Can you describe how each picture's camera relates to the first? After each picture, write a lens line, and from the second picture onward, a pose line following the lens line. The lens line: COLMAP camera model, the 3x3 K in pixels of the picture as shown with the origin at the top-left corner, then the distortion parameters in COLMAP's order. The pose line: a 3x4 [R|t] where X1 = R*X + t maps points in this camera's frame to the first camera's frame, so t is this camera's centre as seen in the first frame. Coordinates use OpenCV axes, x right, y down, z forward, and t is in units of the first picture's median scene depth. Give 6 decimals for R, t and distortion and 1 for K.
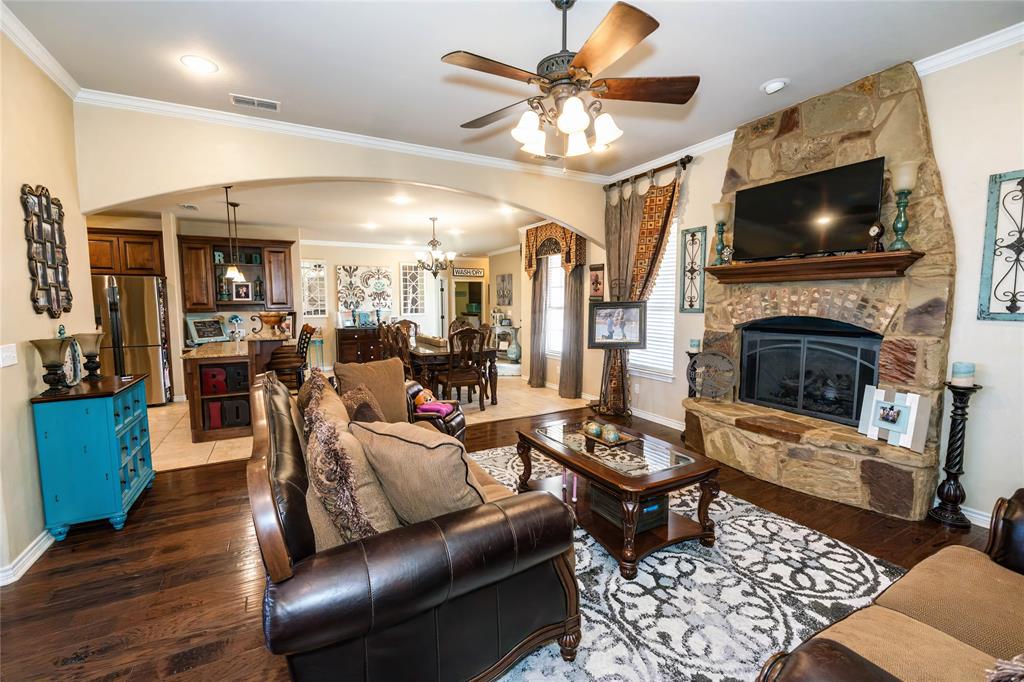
lens RADIAL K [[424.9, 0, 512.0], [0, 424.9, 341.0], [0, 0, 1]] dist [-0.008247, -0.000410]
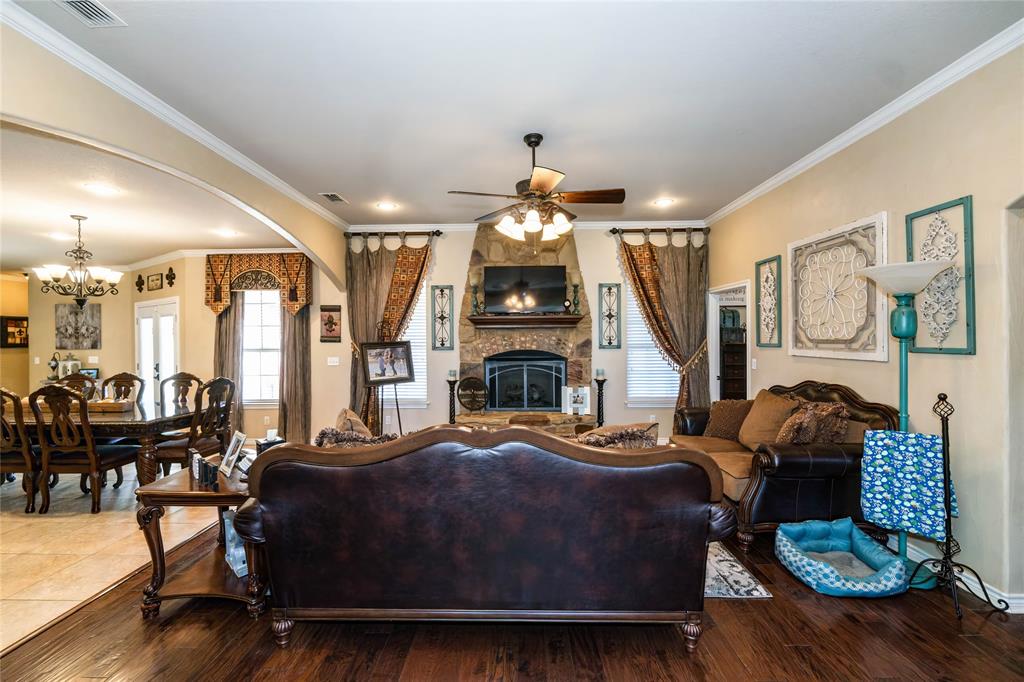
lens RADIAL K [[424.9, 0, 512.0], [0, 424.9, 341.0], [0, 0, 1]] dist [-0.008247, -0.000410]
pose [[0.495019, -0.005470, 0.868865, -0.624173], [0.086546, 0.995318, -0.043041, -0.021791], [-0.864561, 0.096503, 0.493174, 0.192887]]
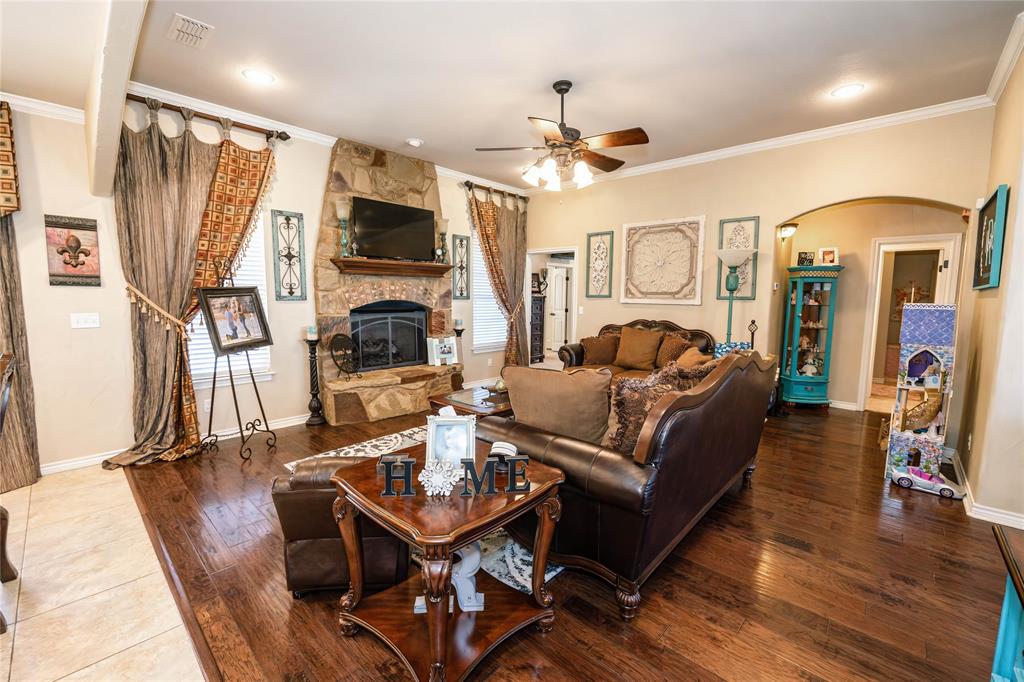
lens RADIAL K [[424.9, 0, 512.0], [0, 424.9, 341.0], [0, 0, 1]] dist [-0.008247, -0.000410]
pose [[-0.316593, -0.102000, 0.943062, -0.685509], [0.081576, 0.987591, 0.134201, -0.067716], [-0.945047, 0.119419, -0.304343, 0.879163]]
